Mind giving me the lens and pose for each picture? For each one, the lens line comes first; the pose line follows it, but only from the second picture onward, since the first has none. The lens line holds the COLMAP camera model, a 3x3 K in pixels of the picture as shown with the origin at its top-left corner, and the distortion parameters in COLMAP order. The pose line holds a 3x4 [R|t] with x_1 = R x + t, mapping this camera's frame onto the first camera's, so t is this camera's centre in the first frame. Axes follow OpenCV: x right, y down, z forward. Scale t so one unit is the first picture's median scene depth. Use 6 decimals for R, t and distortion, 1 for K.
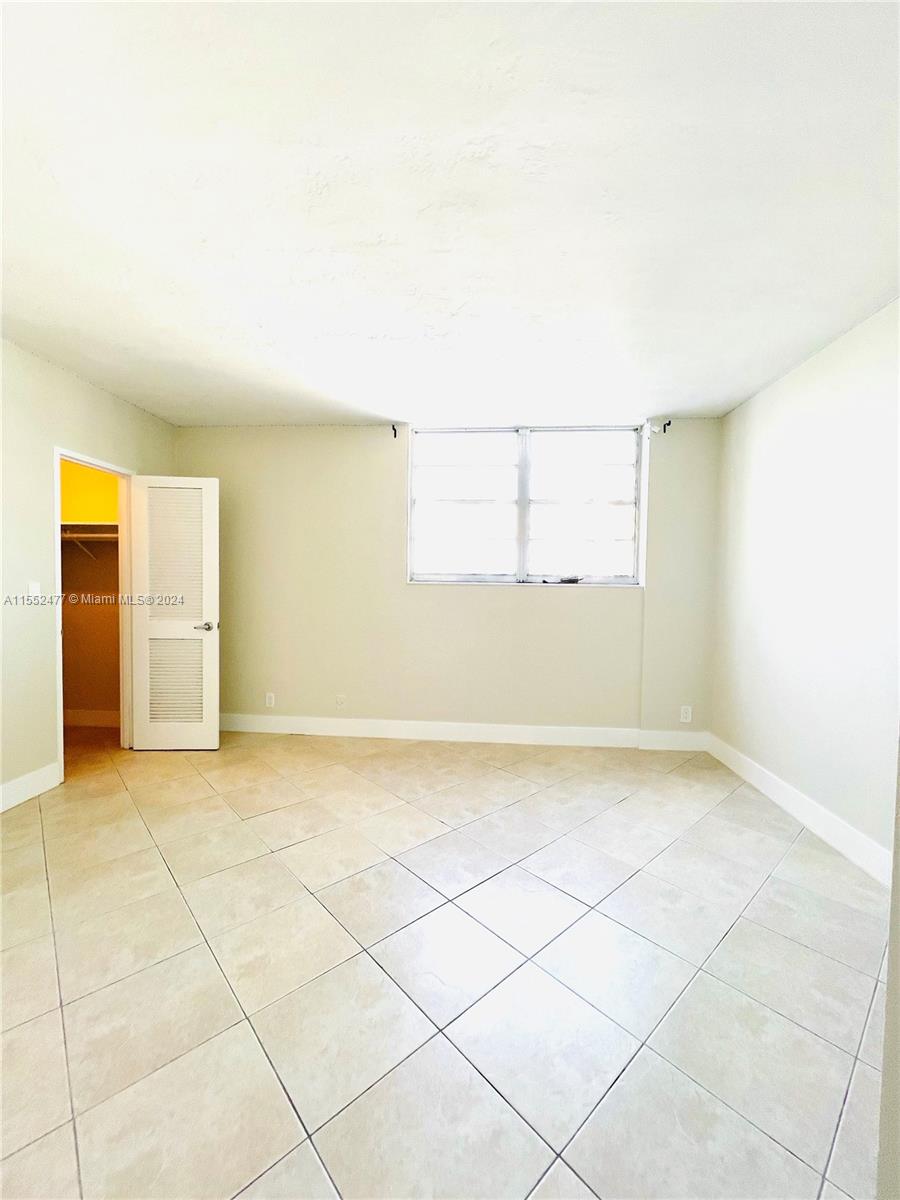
lens RADIAL K [[478.6, 0, 446.5], [0, 478.6, 606.1], [0, 0, 1]] dist [-0.001651, 0.000441]
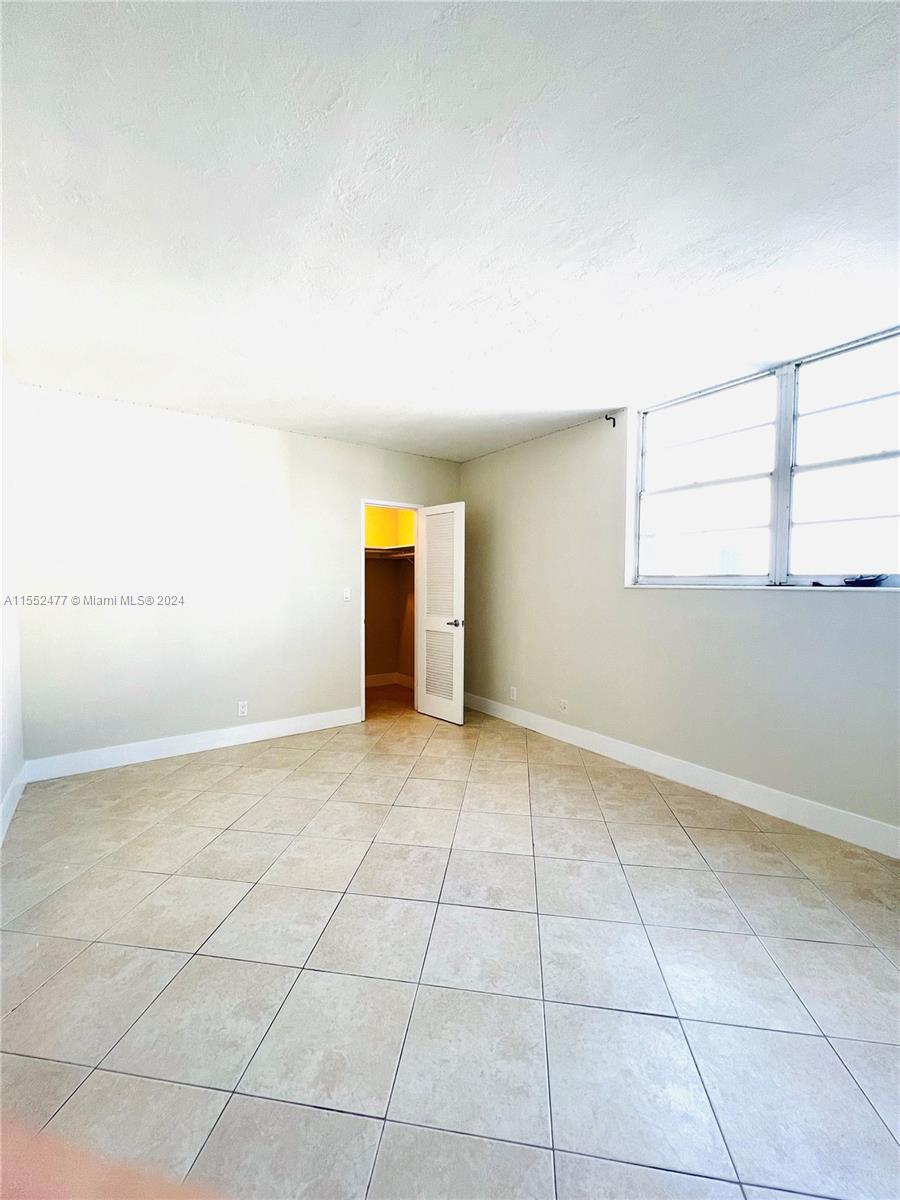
lens RADIAL K [[478.6, 0, 445.4], [0, 478.6, 605.1], [0, 0, 1]] dist [-0.001651, 0.000441]
pose [[0.639998, 0.025056, -0.767968, 0.423296], [-0.030158, 0.999517, 0.007477, -0.011952], [0.767785, 0.018375, 0.640445, 0.190422]]
